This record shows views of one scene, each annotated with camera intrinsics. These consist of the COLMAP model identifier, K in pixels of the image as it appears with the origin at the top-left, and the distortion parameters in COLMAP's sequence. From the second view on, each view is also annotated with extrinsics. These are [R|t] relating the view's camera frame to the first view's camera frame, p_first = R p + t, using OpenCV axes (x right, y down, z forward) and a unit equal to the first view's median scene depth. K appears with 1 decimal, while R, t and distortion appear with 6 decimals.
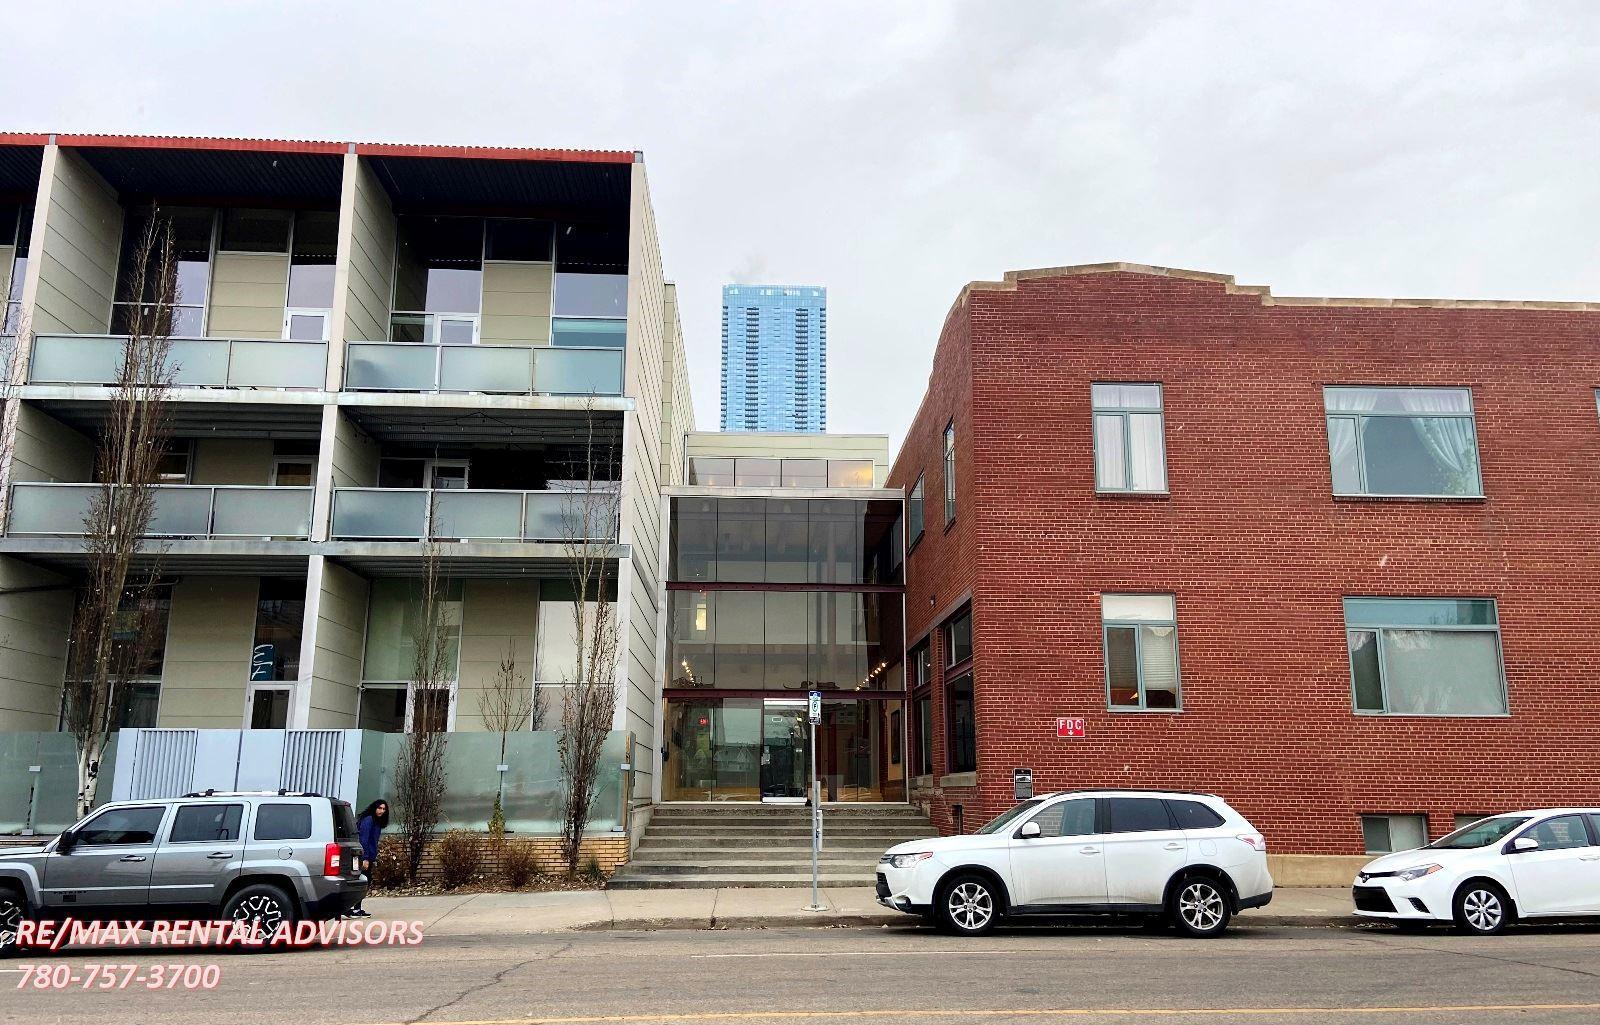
lens RADIAL K [[1224.7, 0, 813.8], [0, 1224.7, 513.7], [0, 0, 1]] dist [0.017125, 0.003536]
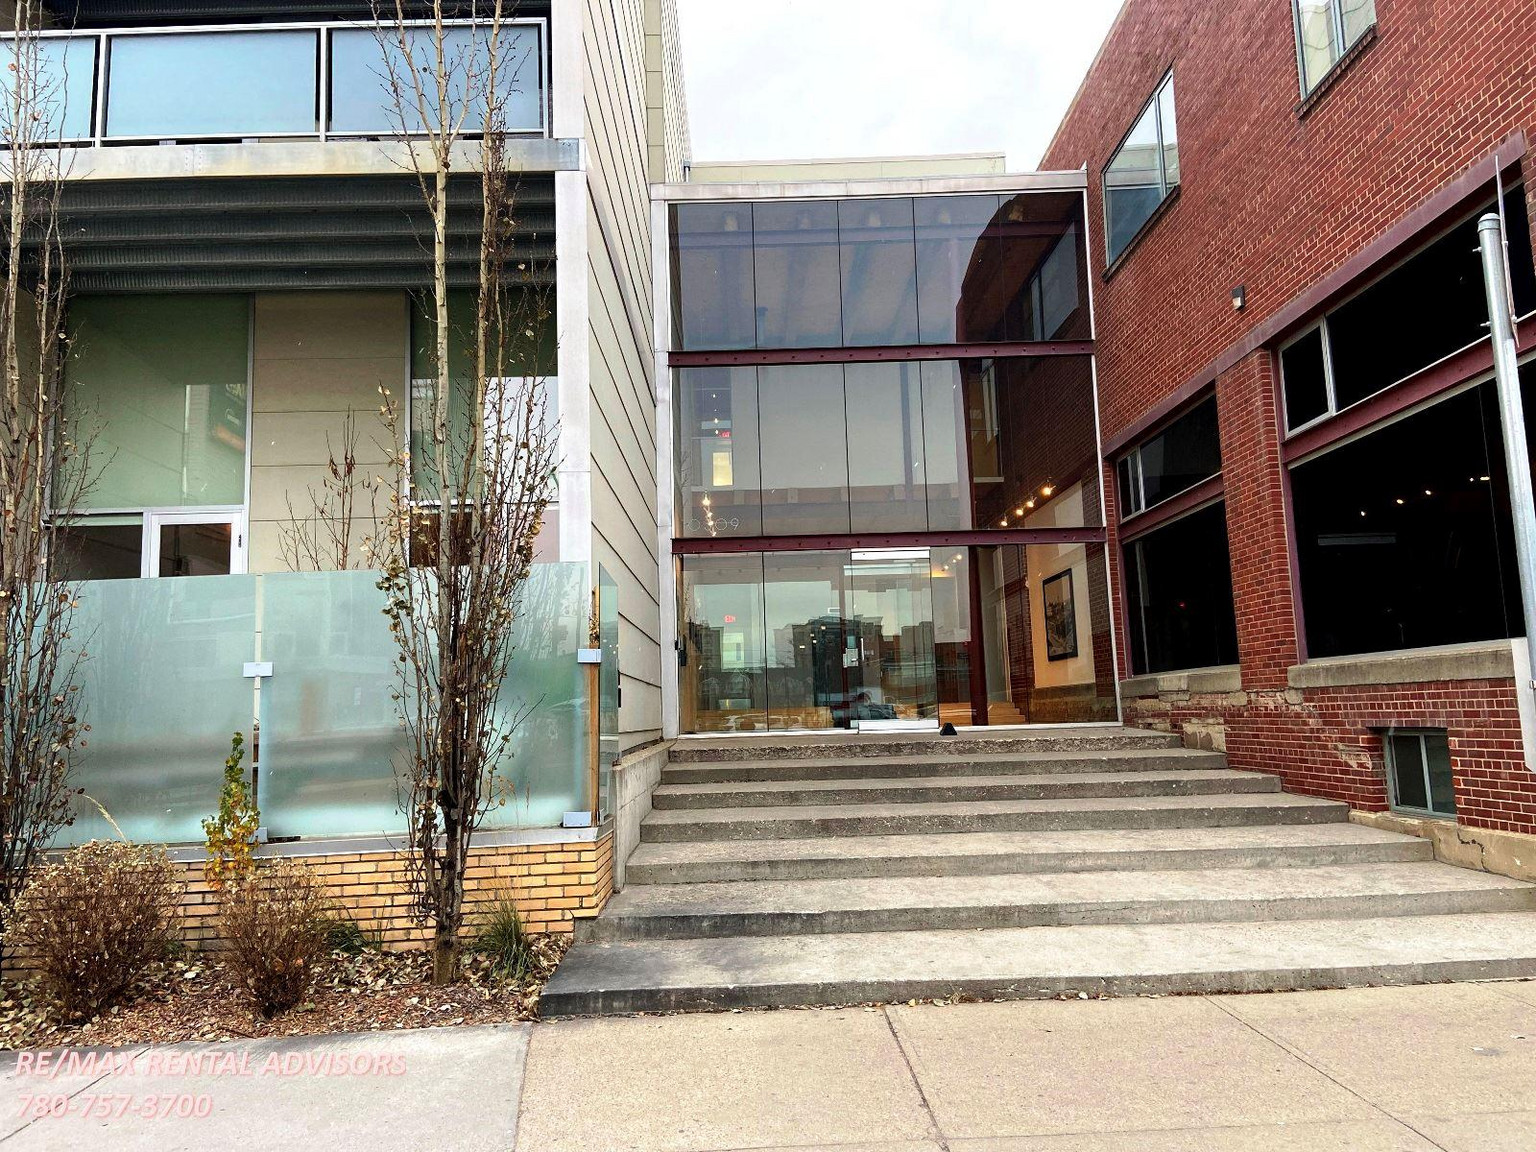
lens RADIAL K [[1137.5, 0, 761.9], [0, 1137.5, 575.8], [0, 0, 1]] dist [0.039019, -0.001782]
pose [[0.998596, -0.038521, -0.036350, -0.085642], [0.042009, 0.994034, 0.100654, 0.146668], [0.032256, -0.102040, 0.994257, 0.645323]]
